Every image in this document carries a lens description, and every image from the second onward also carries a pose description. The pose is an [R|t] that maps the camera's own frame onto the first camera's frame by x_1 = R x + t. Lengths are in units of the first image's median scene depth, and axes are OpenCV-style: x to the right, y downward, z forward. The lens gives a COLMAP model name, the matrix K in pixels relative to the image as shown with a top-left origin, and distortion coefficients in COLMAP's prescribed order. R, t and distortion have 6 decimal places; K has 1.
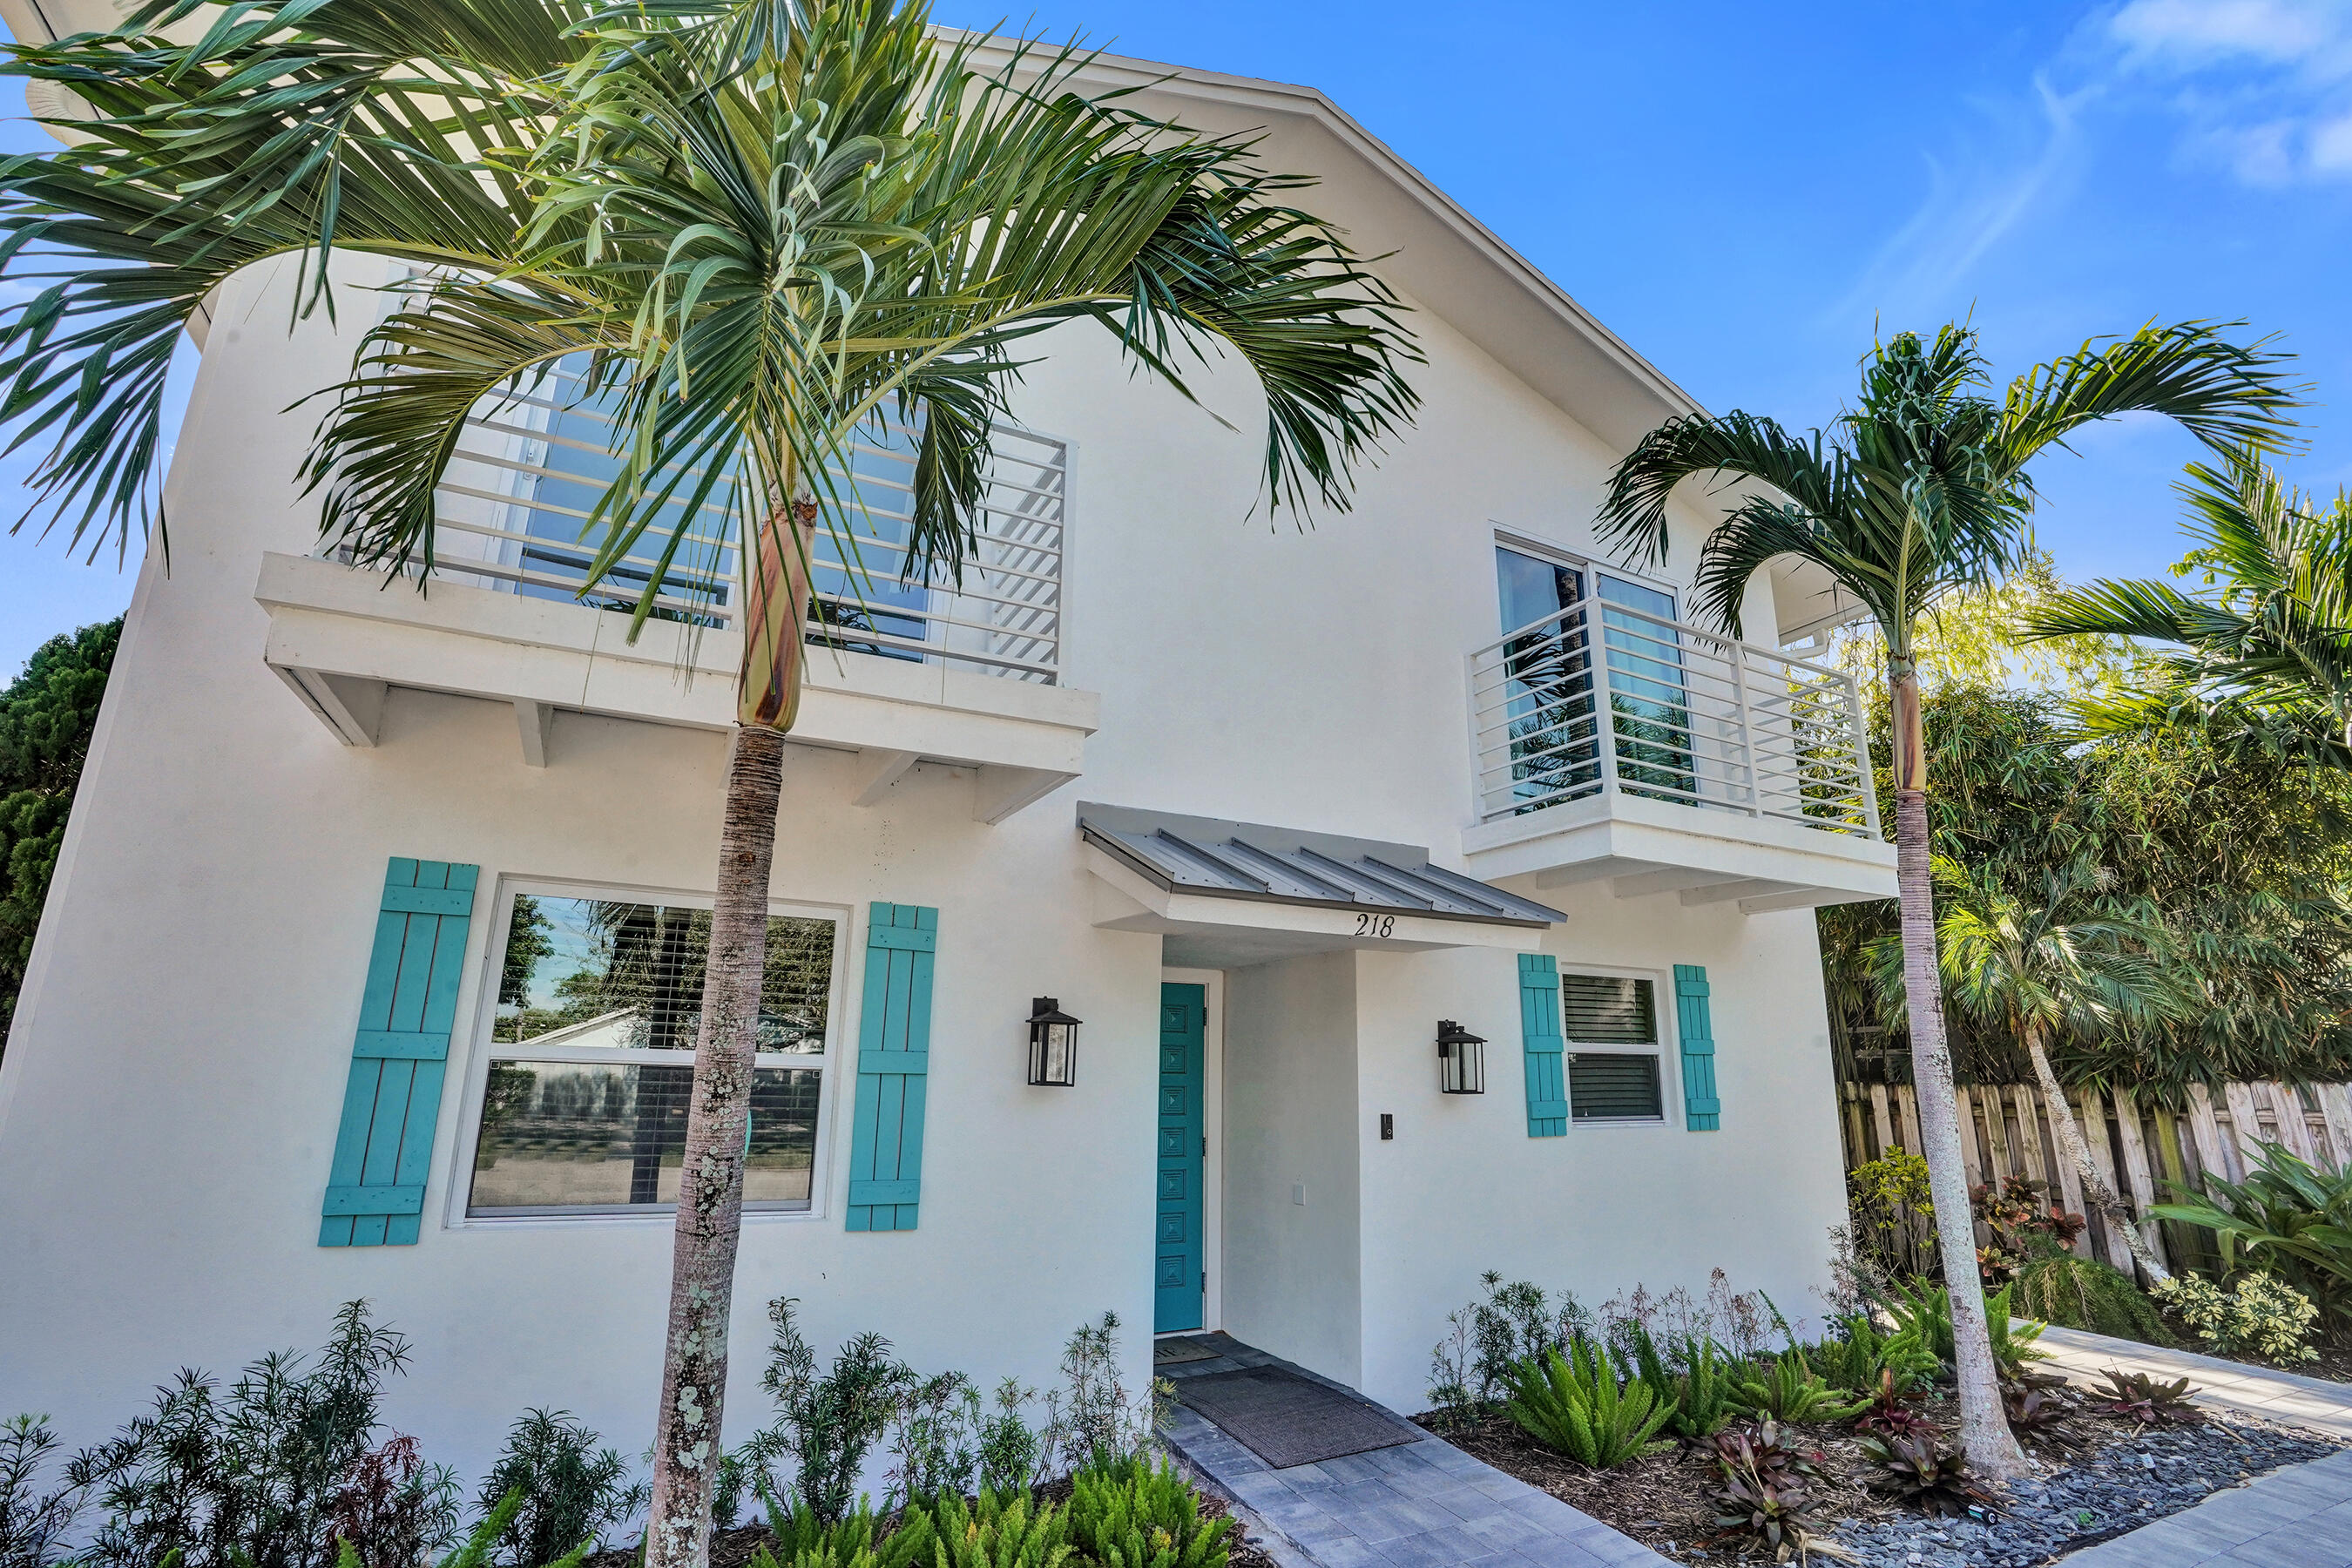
lens RADIAL K [[1081.4, 0, 1176.0], [0, 1081.4, 784.0], [0, 0, 1]] dist [-0.064063, 0.021971]
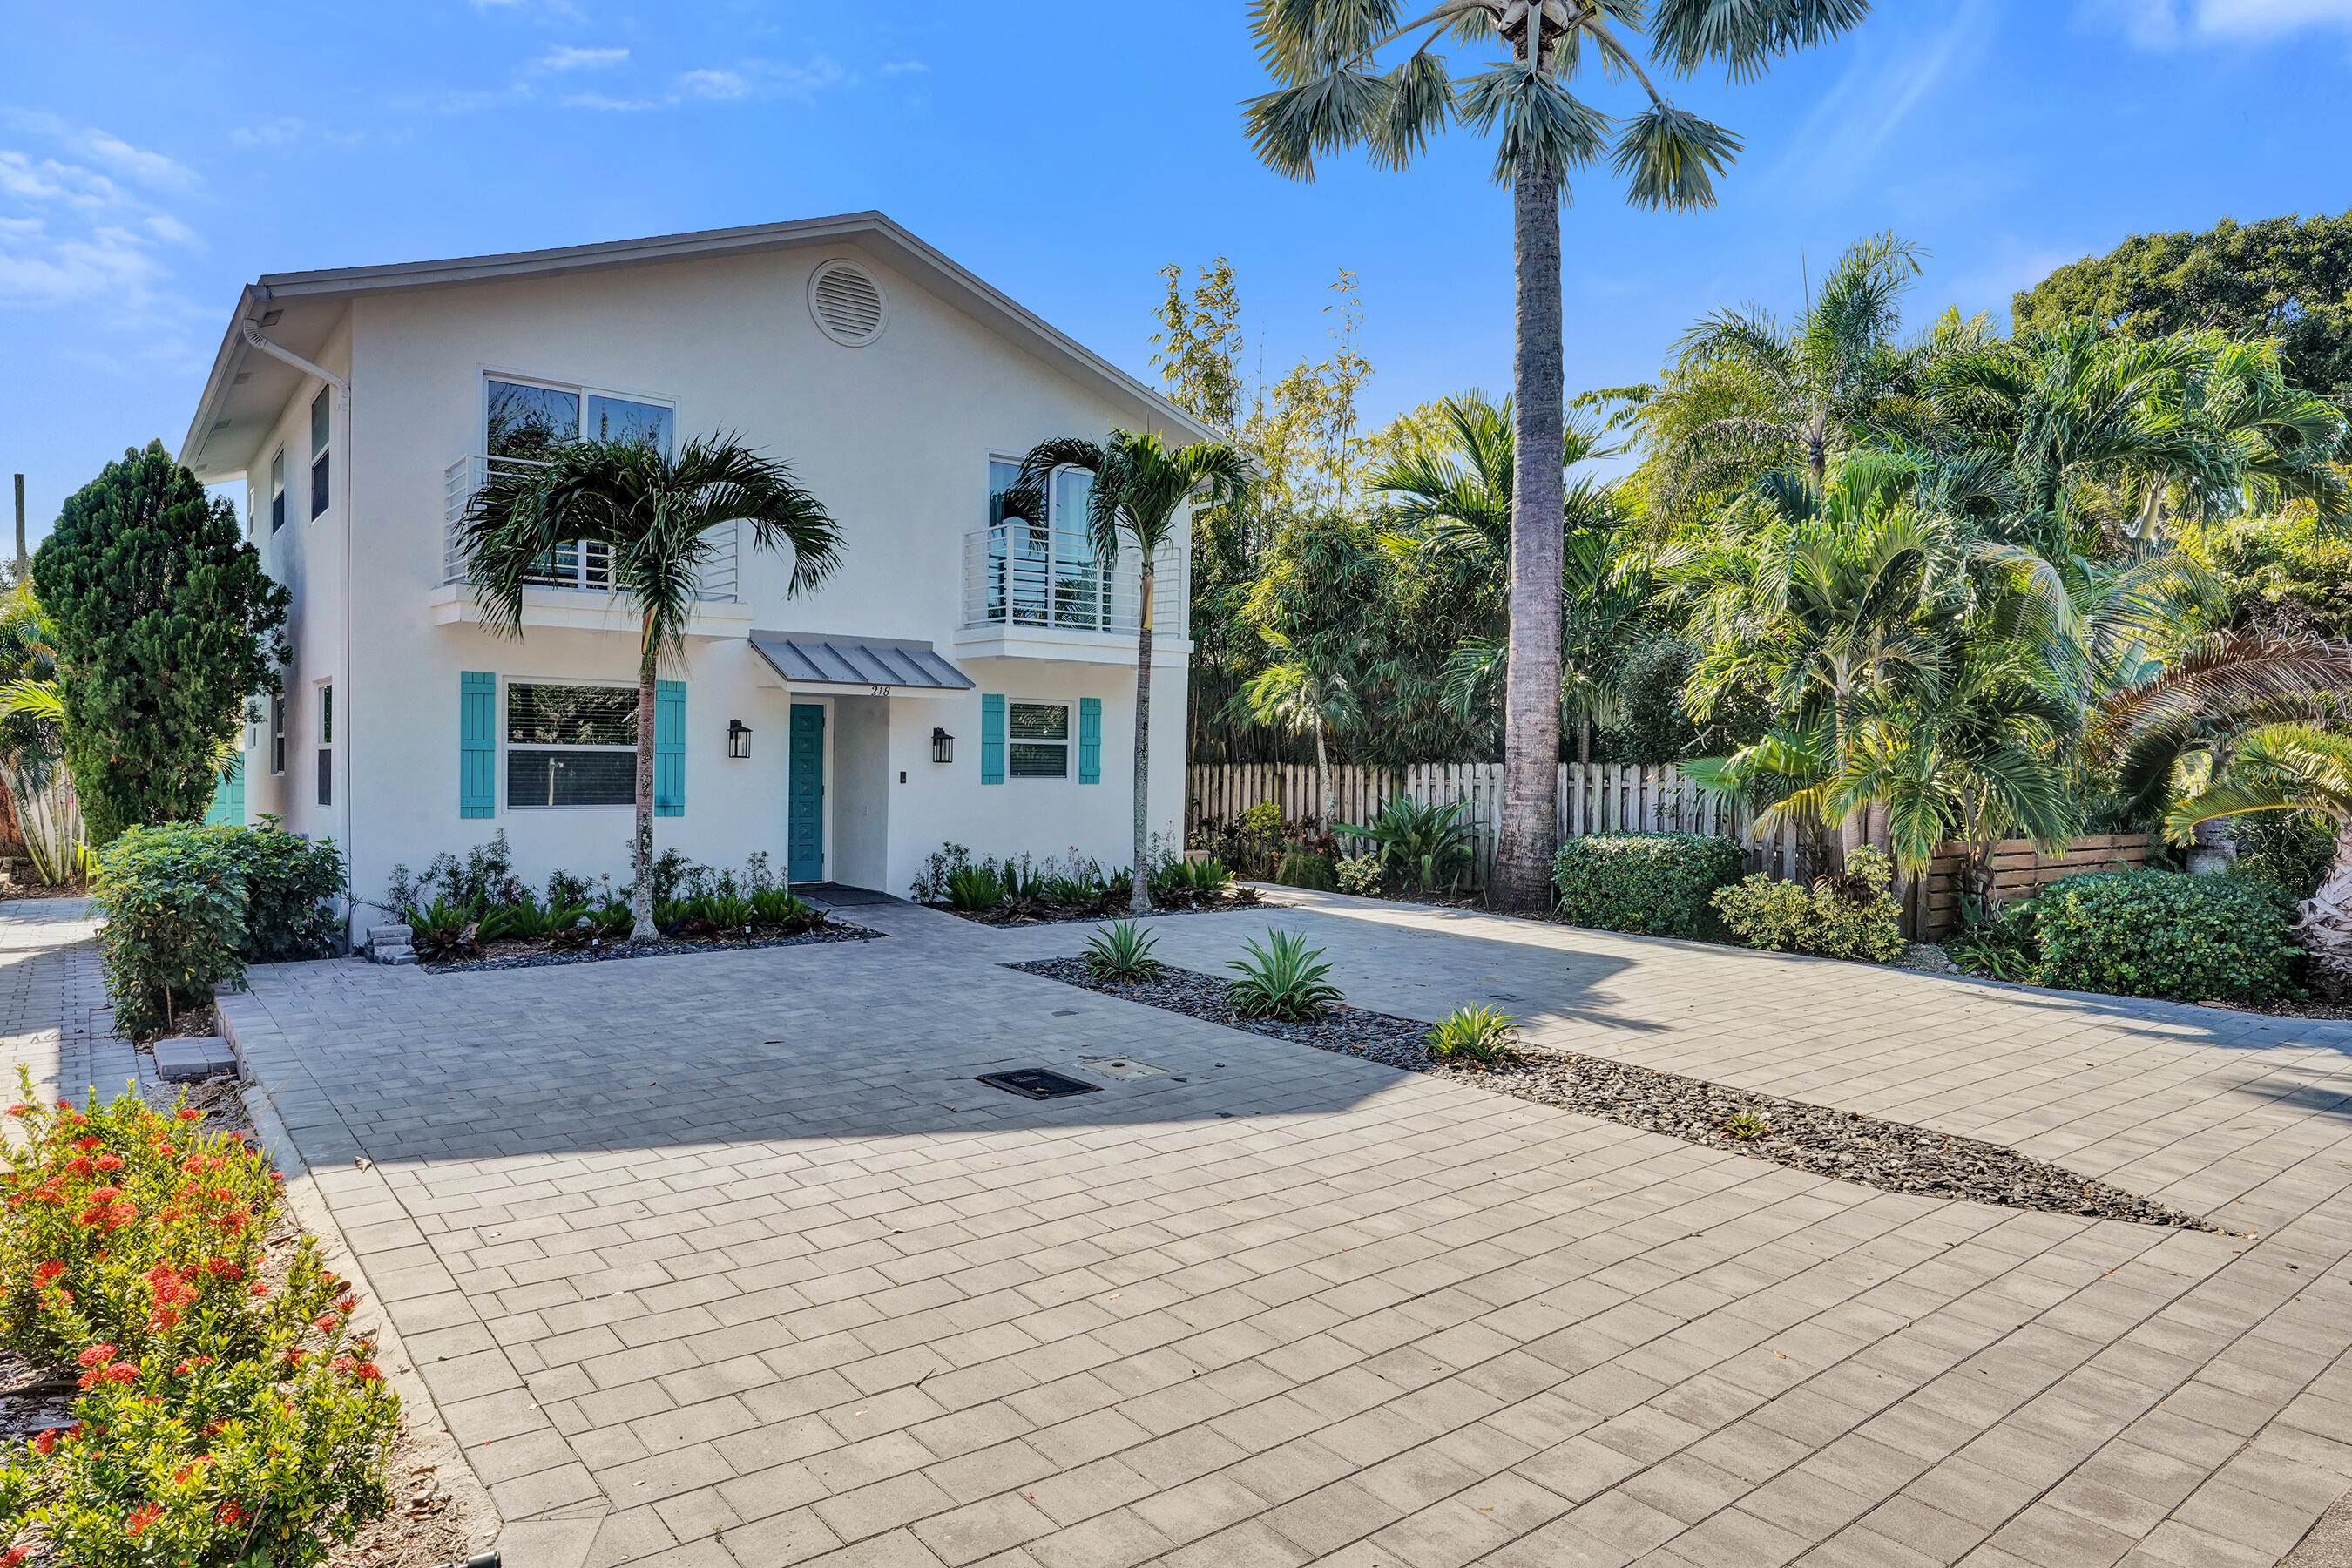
lens RADIAL K [[1426.4, 0, 1175.6], [0, 1426.4, 753.6], [0, 0, 1]] dist [-0.042416, -0.000096]
pose [[0.982448, -0.001267, 0.186532, 0.185784], [-0.047057, 0.965952, 0.254405, -0.435240], [-0.180504, -0.258717, 0.948938, -1.635163]]
